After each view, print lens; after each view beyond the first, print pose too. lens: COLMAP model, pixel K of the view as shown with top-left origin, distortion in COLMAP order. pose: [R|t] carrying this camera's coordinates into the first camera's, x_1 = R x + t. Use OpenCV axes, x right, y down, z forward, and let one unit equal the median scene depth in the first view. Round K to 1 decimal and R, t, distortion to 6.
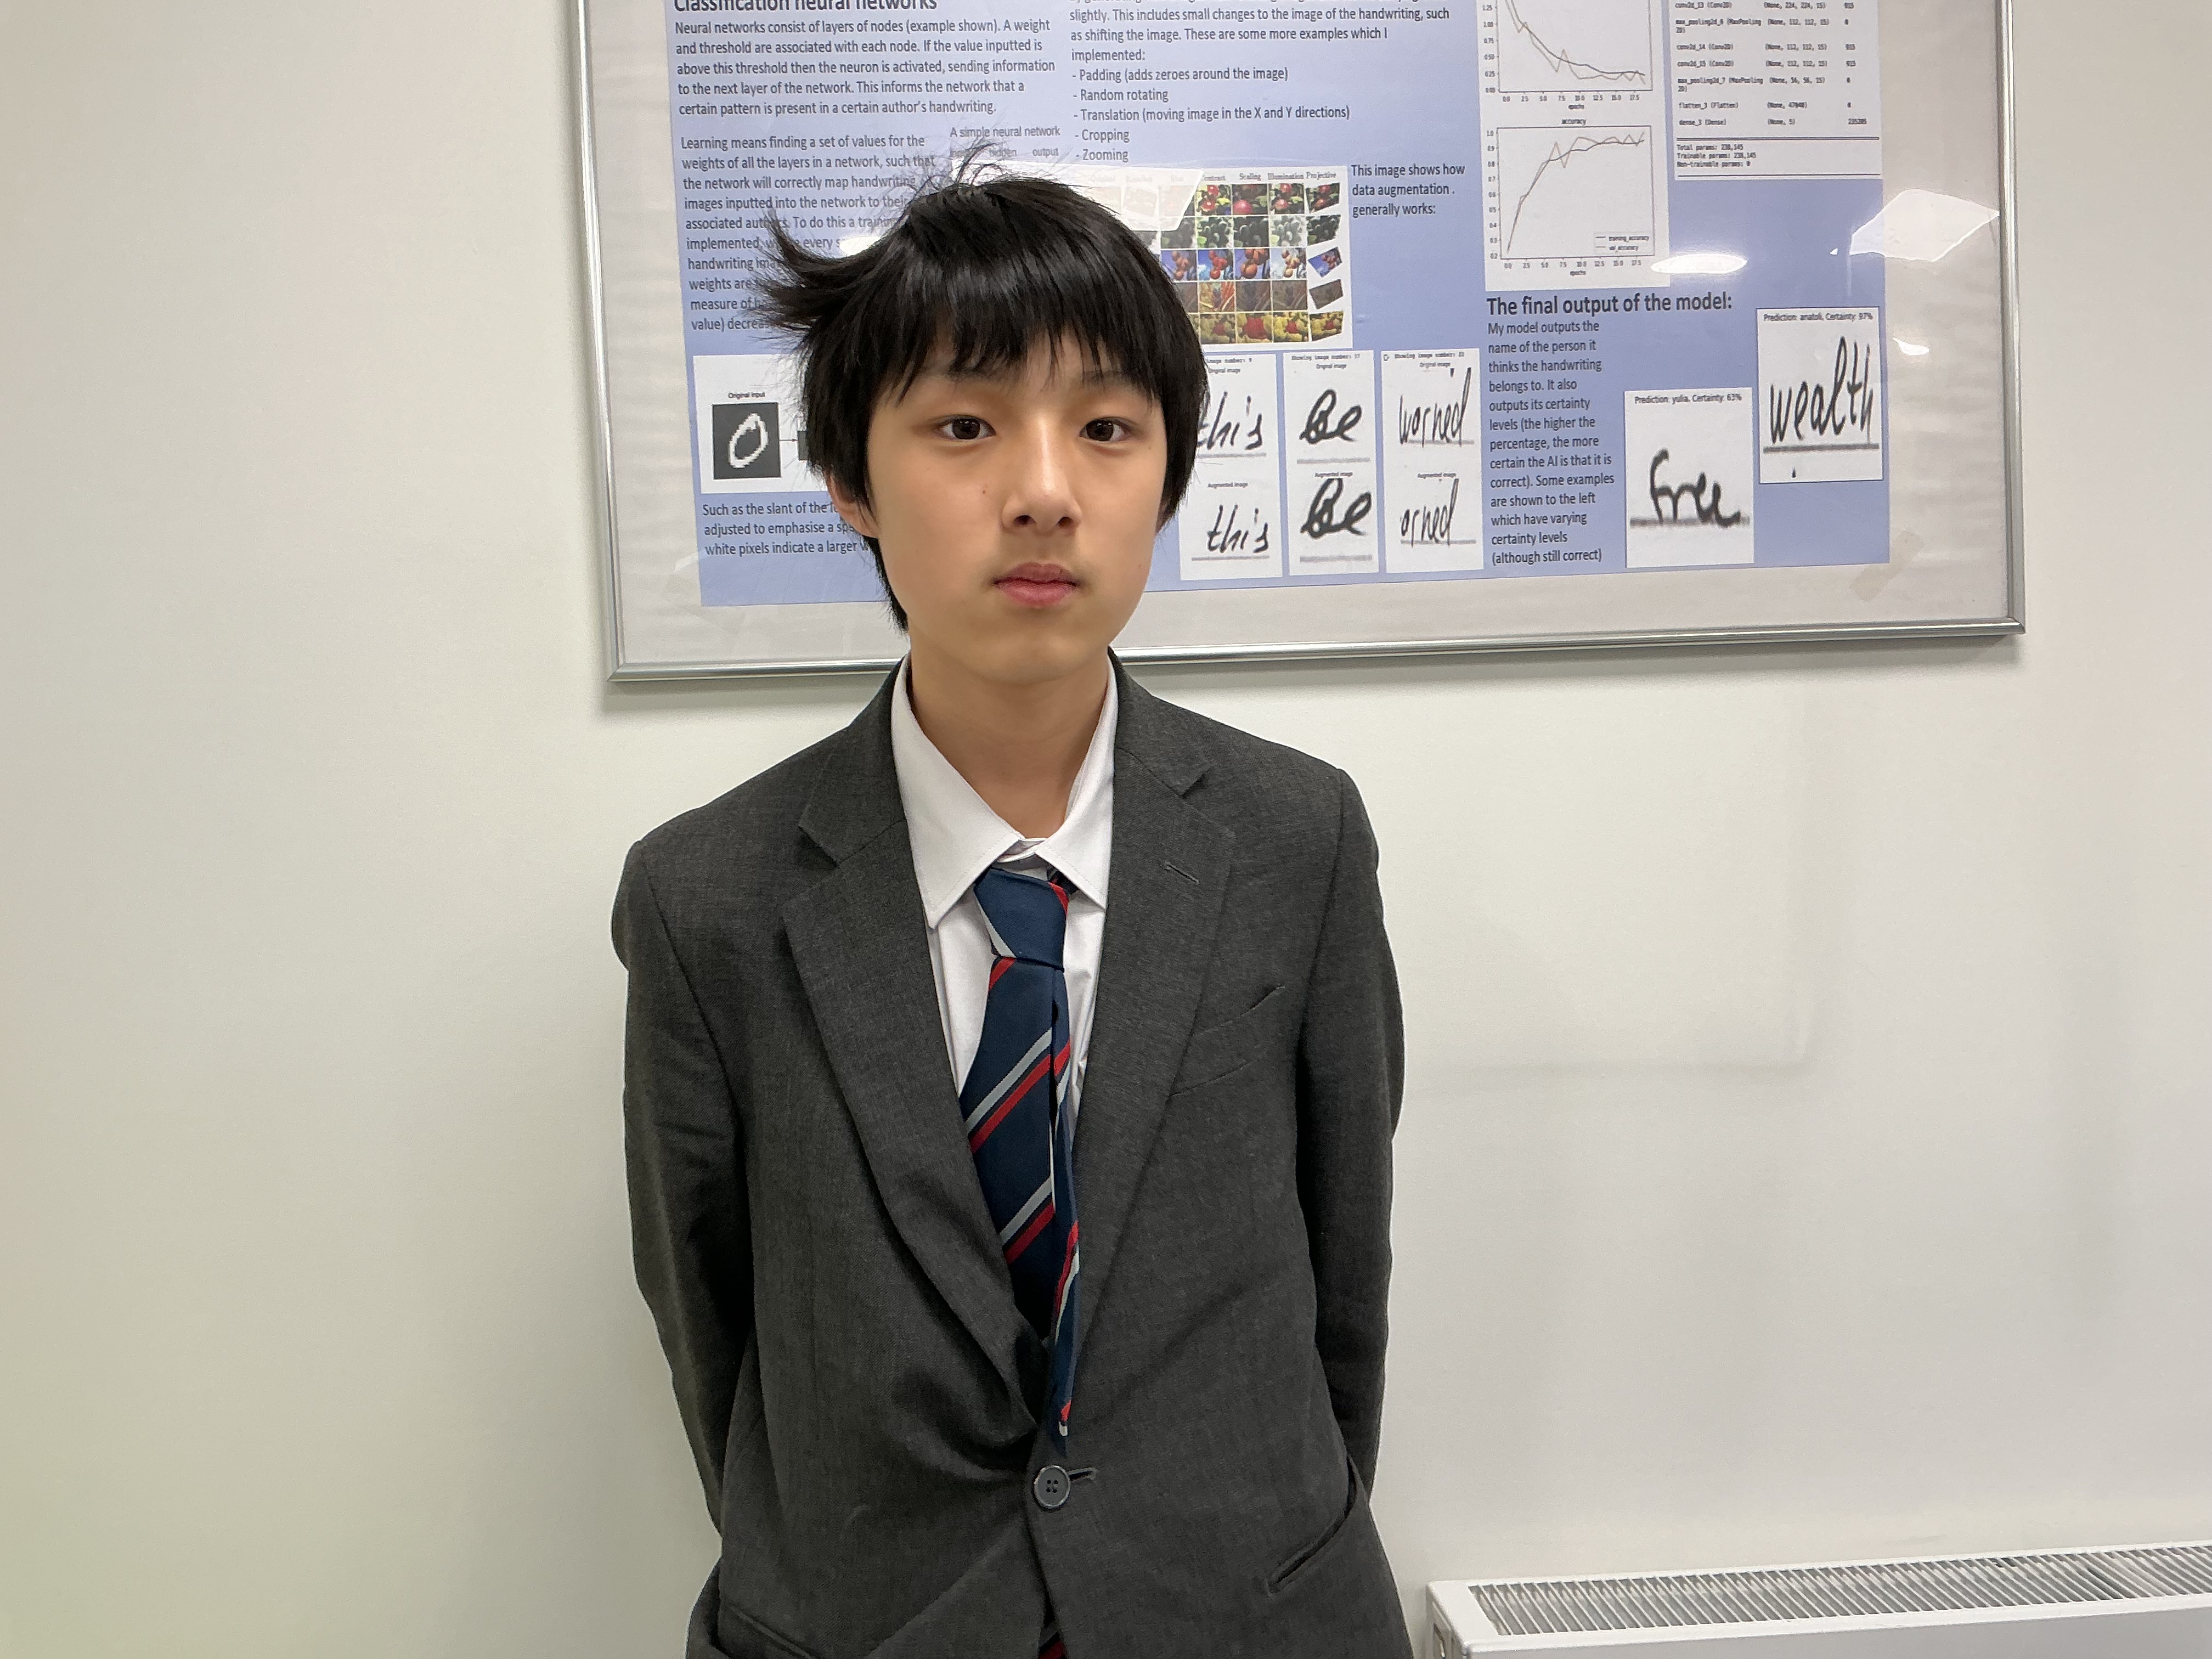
lens RADIAL K [[1907.2, 0, 1099.4], [0, 1907.2, 869.3], [0, 0, 1]] dist [0.096584, -0.158714]
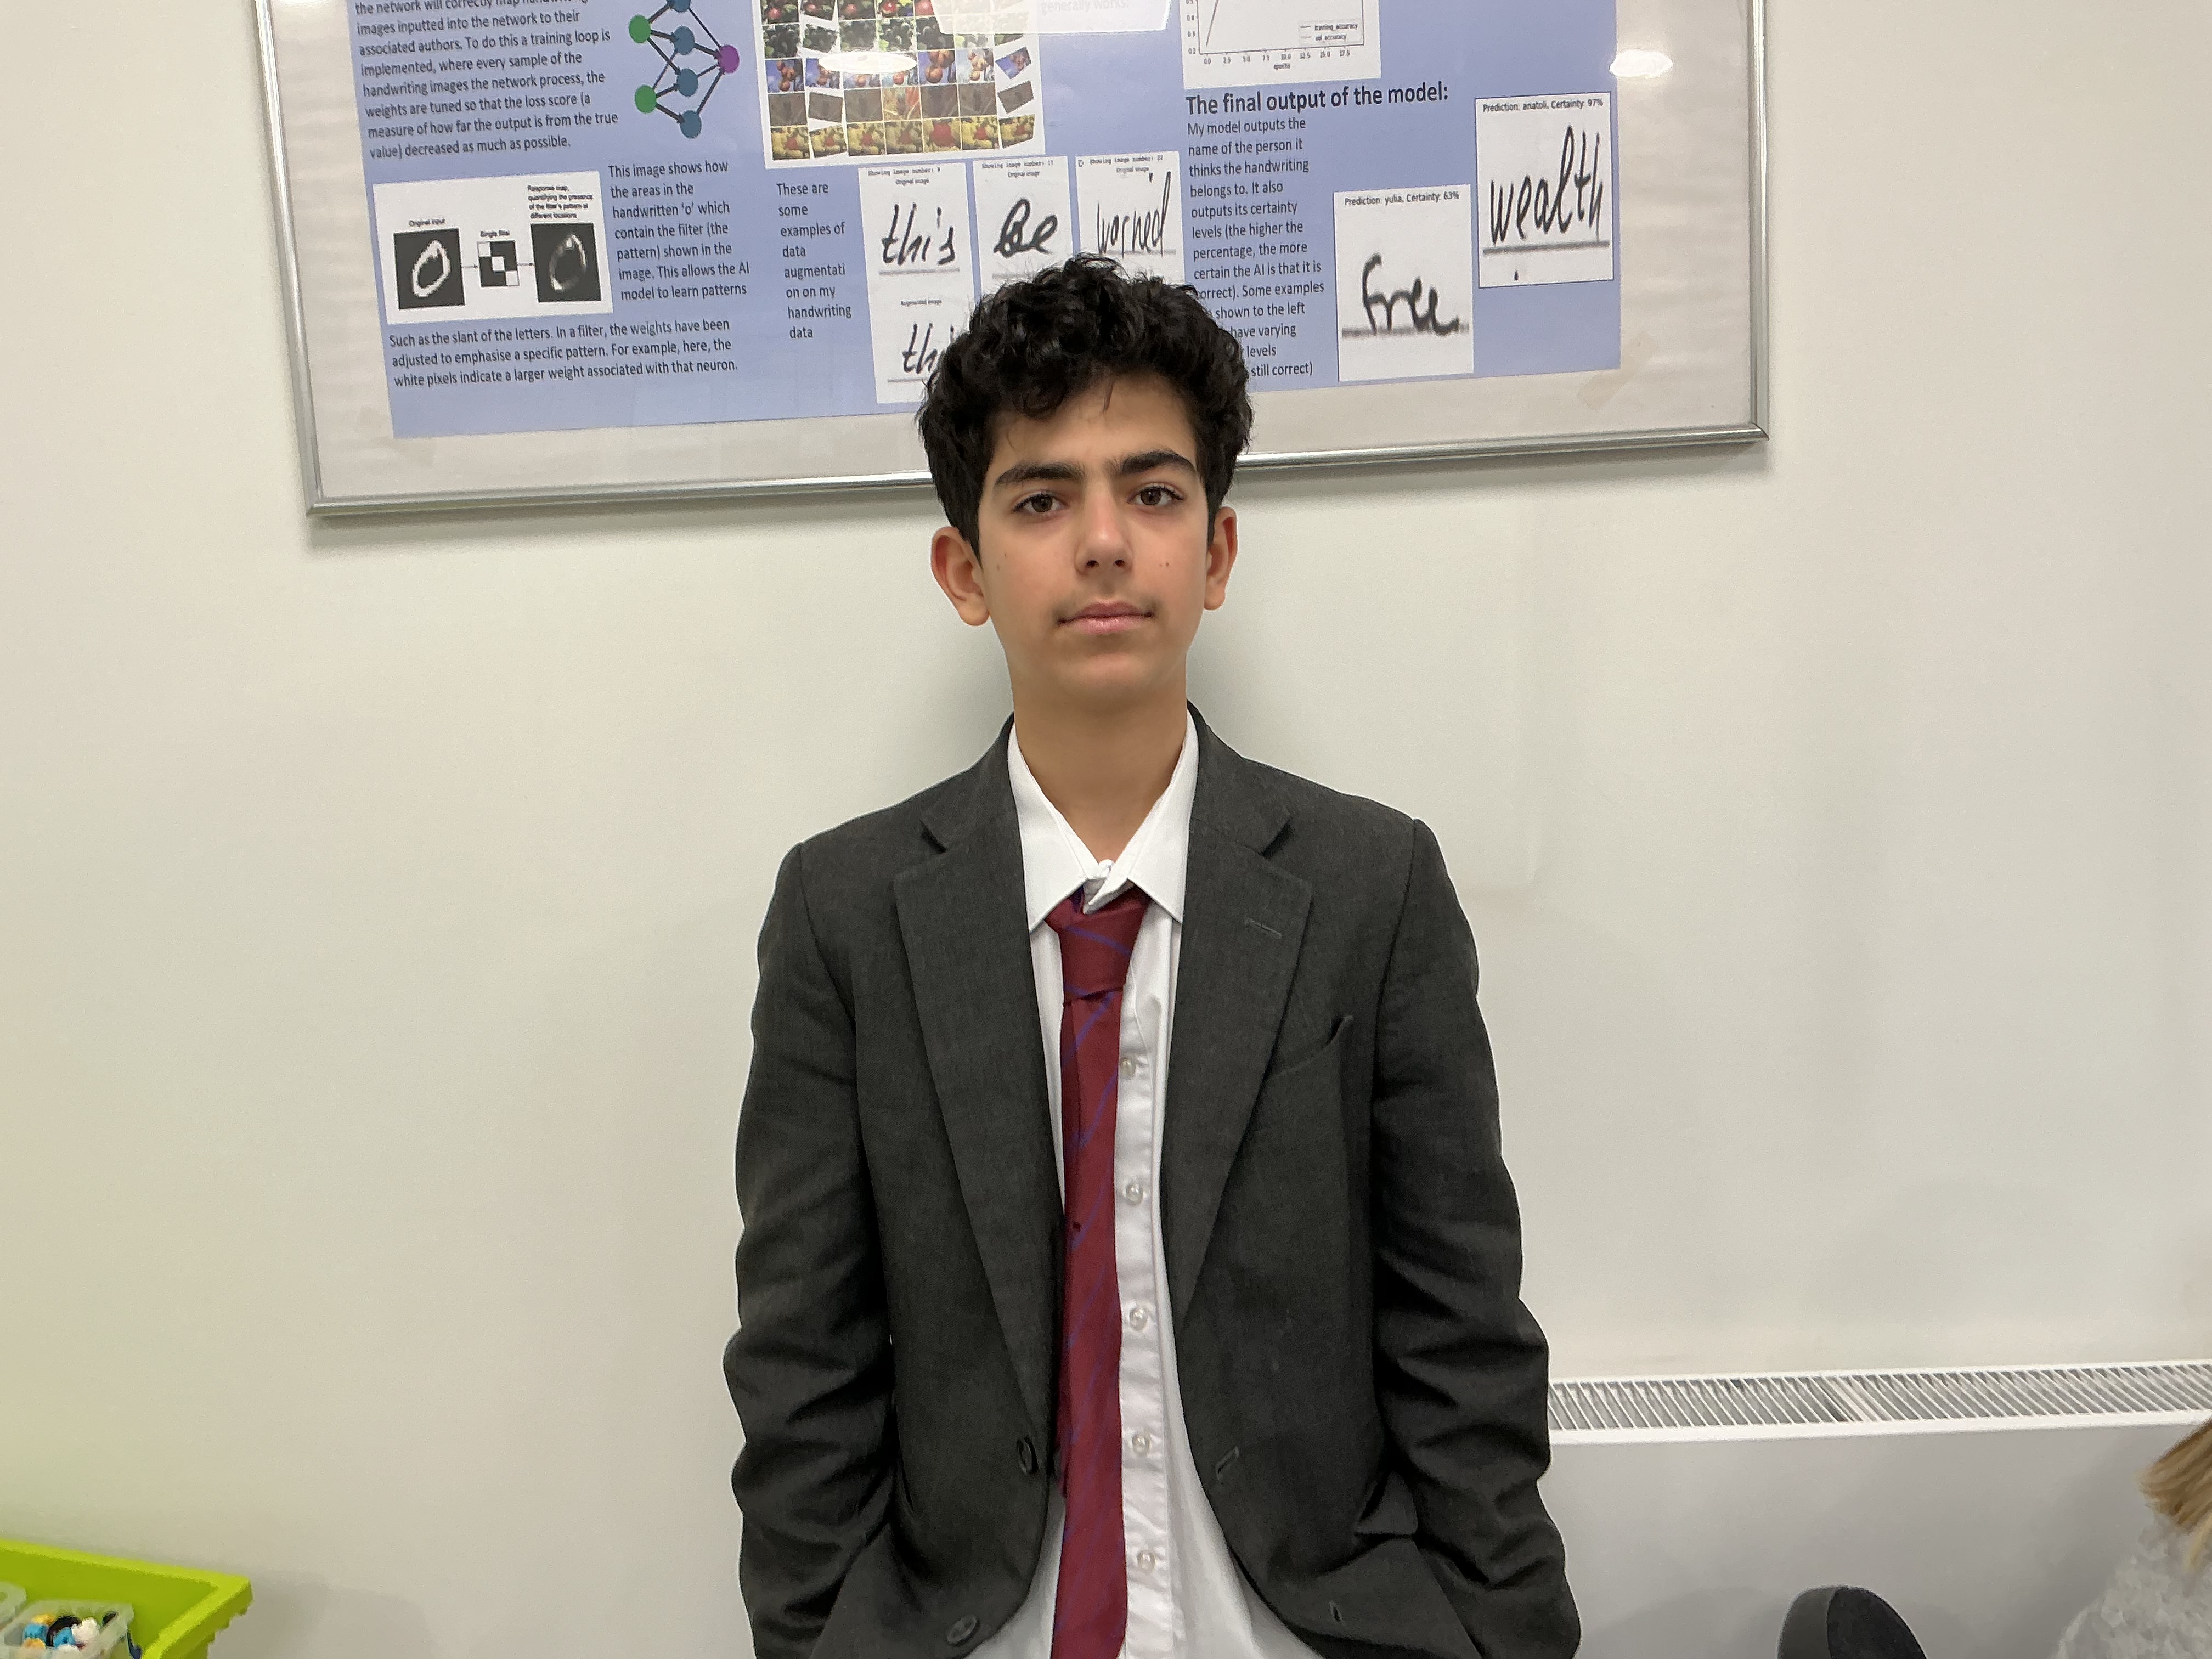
lens RADIAL K [[1907.2, 0, 1279.4], [0, 1907.2, 852.3], [0, 0, 1]] dist [0.096584, -0.158714]
pose [[0.996043, -0.002648, -0.088833, 0.331589], [0.011039, 0.995502, 0.094099, -0.011283], [0.088185, -0.094707, 0.991592, 0.014414]]
